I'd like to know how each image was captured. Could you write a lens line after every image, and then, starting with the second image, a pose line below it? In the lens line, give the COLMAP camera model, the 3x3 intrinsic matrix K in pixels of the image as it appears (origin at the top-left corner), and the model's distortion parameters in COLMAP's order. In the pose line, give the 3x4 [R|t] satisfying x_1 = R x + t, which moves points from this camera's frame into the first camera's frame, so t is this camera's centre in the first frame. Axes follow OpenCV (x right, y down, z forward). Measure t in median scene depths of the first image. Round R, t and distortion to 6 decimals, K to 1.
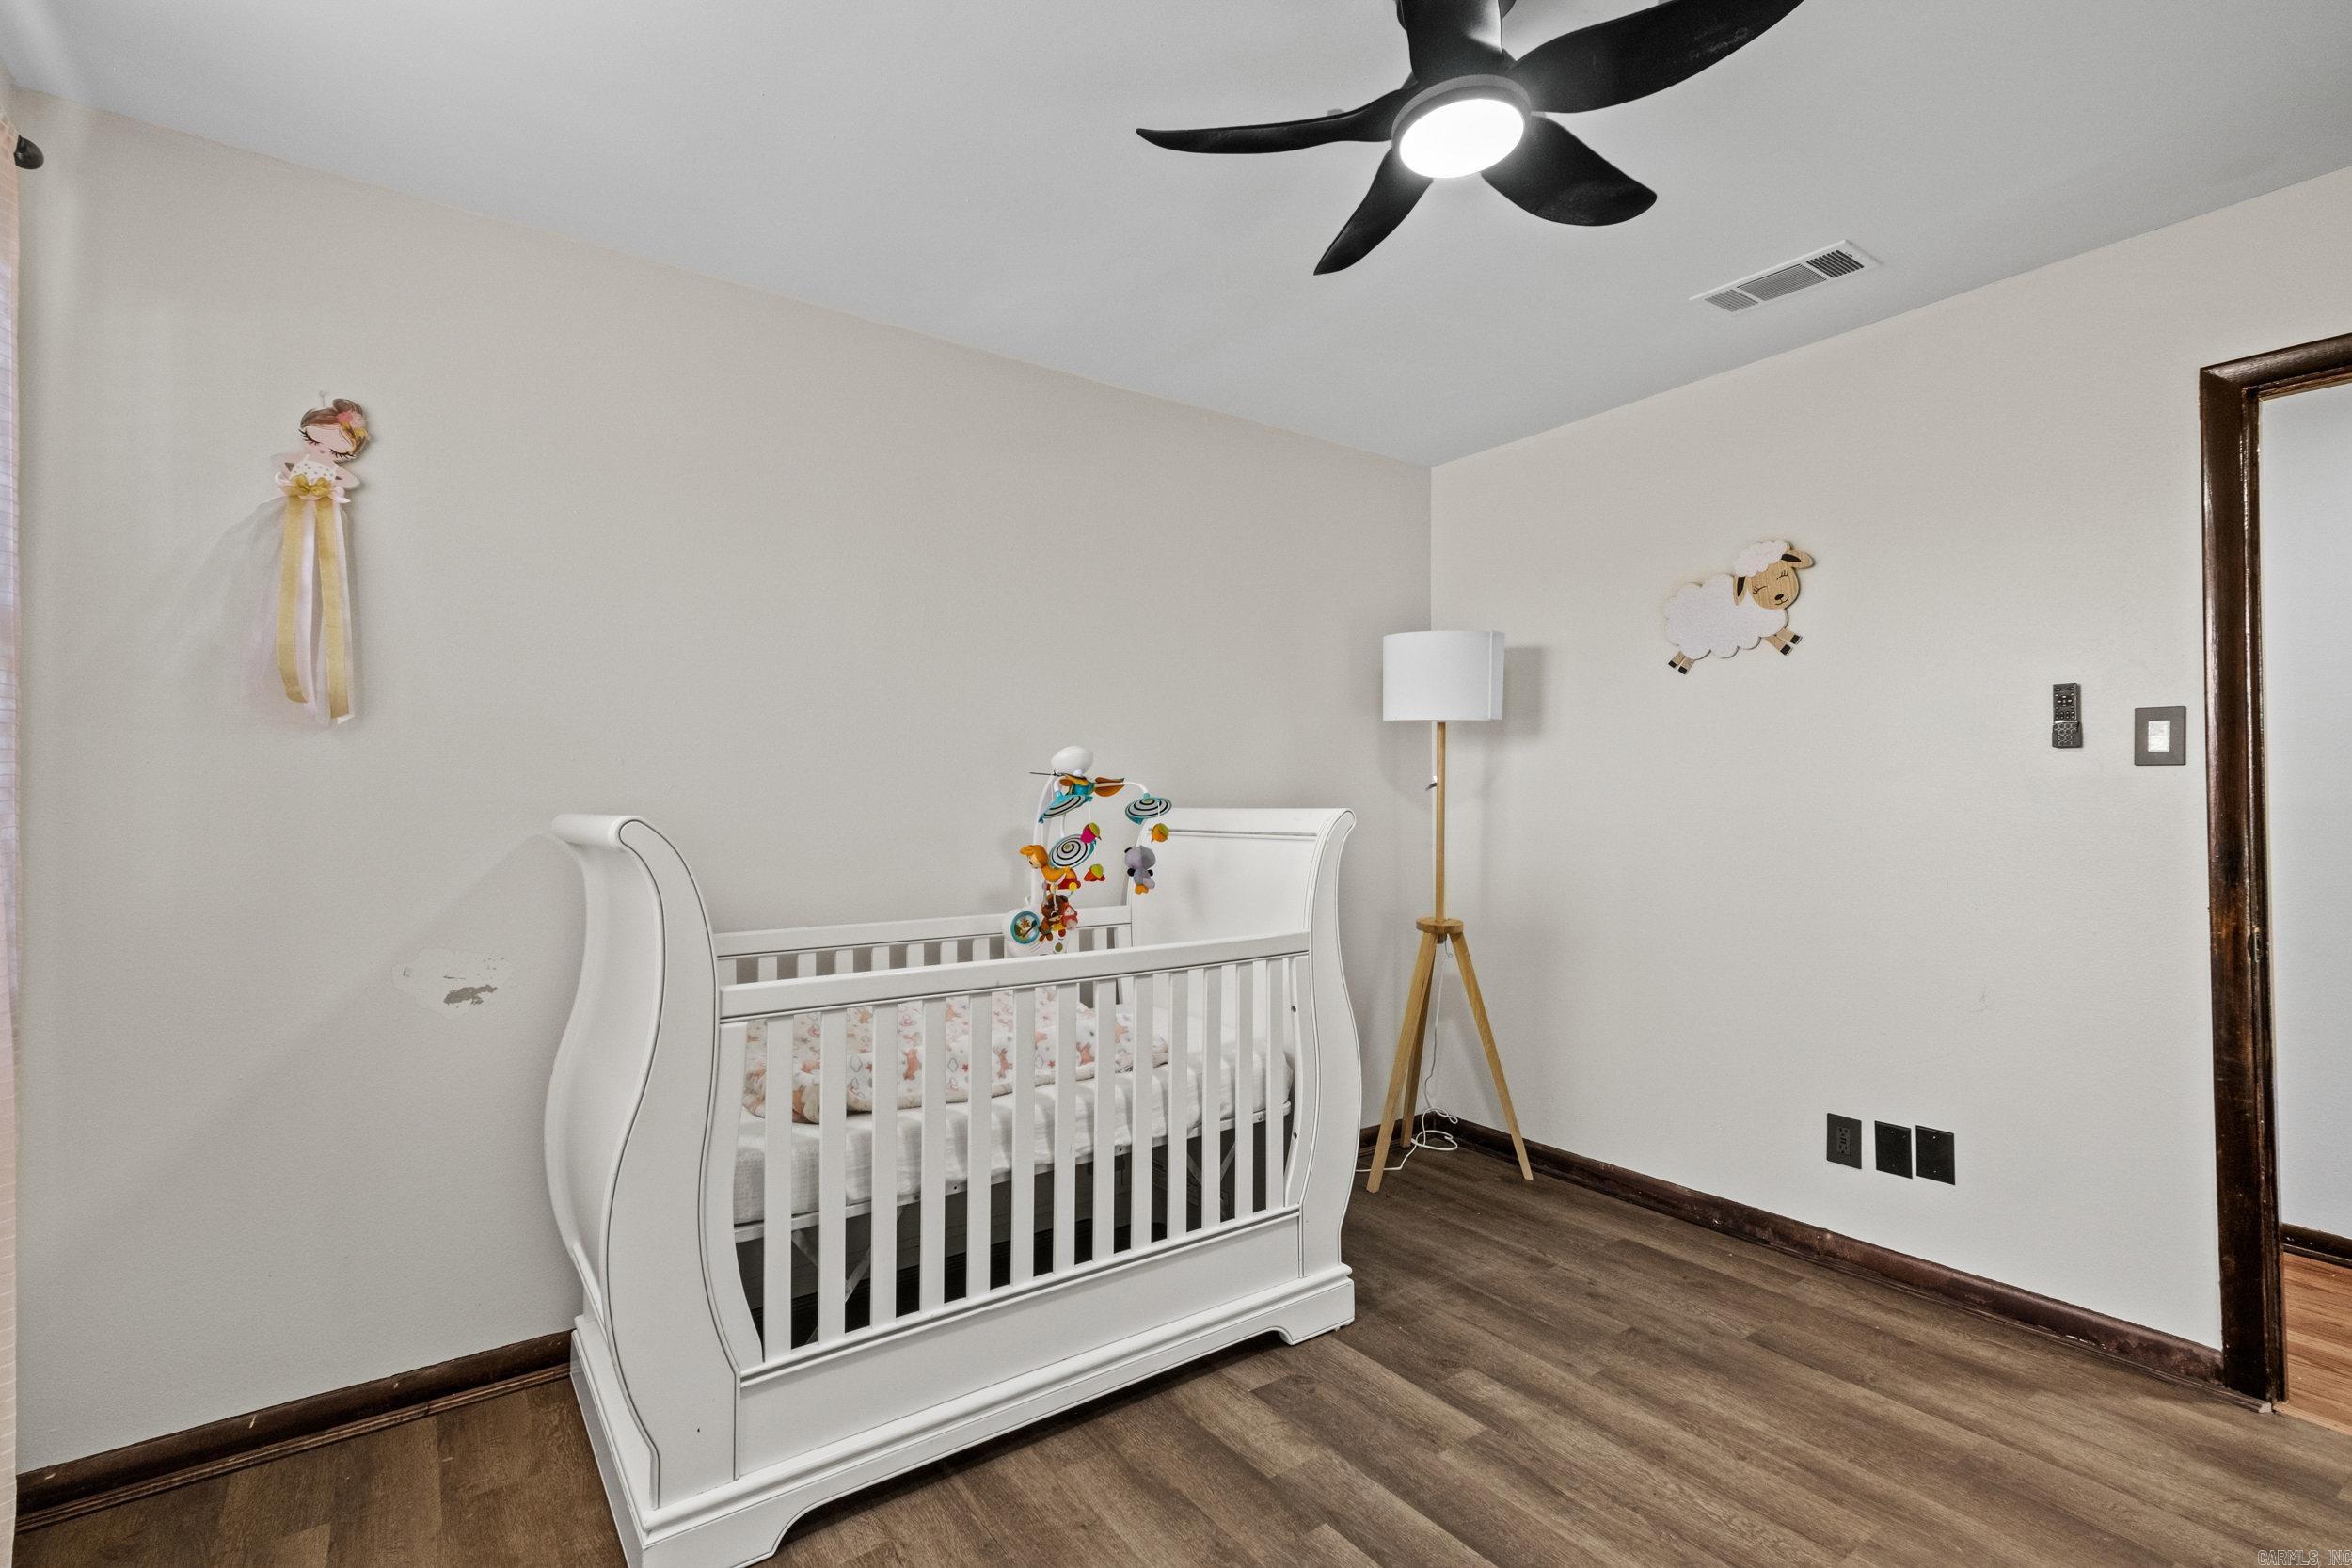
lens RADIAL K [[1077.6, 0, 1161.8], [0, 1077.6, 763.3], [0, 0, 1]] dist [0.022401, 0.000218]
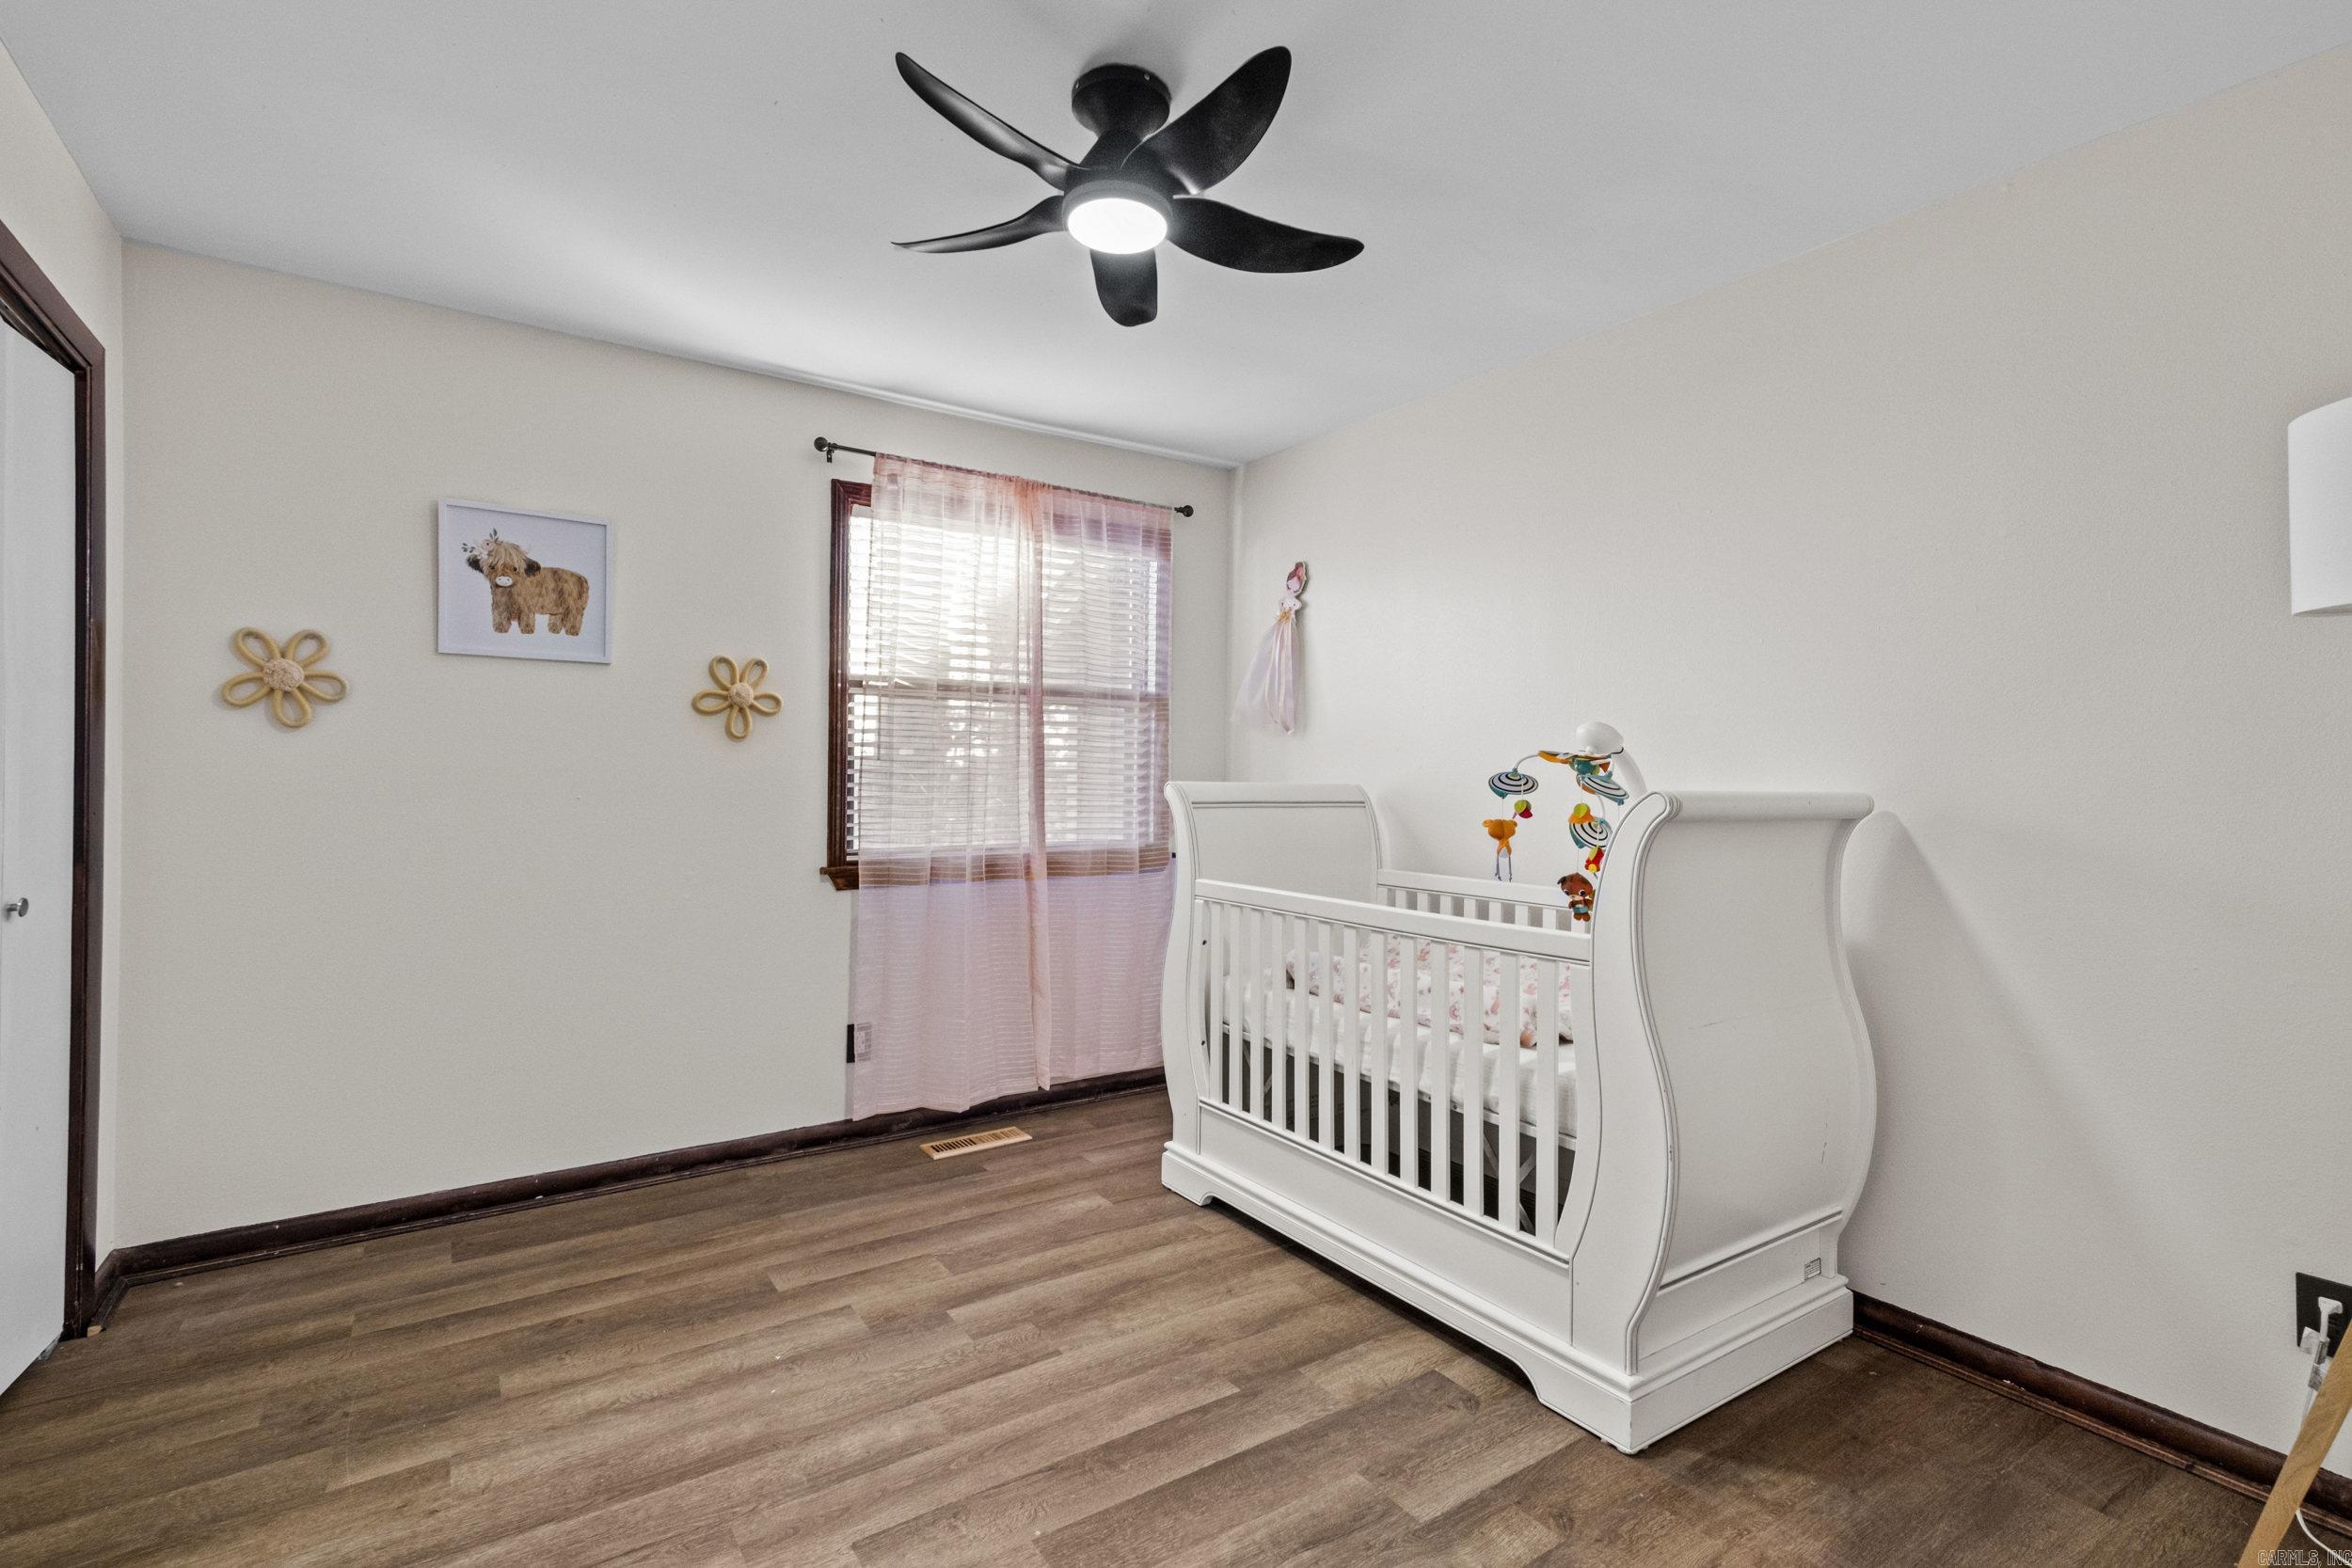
lens RADIAL K [[1077.6, 0, 1161.8], [0, 1077.6, 763.3], [0, 0, 1]] dist [0.022401, 0.000218]
pose [[-0.028372, -0.012392, -0.999521, 1.114280], [0.020855, 0.999698, -0.012986, 0.031864], [0.999380, -0.021214, -0.028105, 0.808848]]
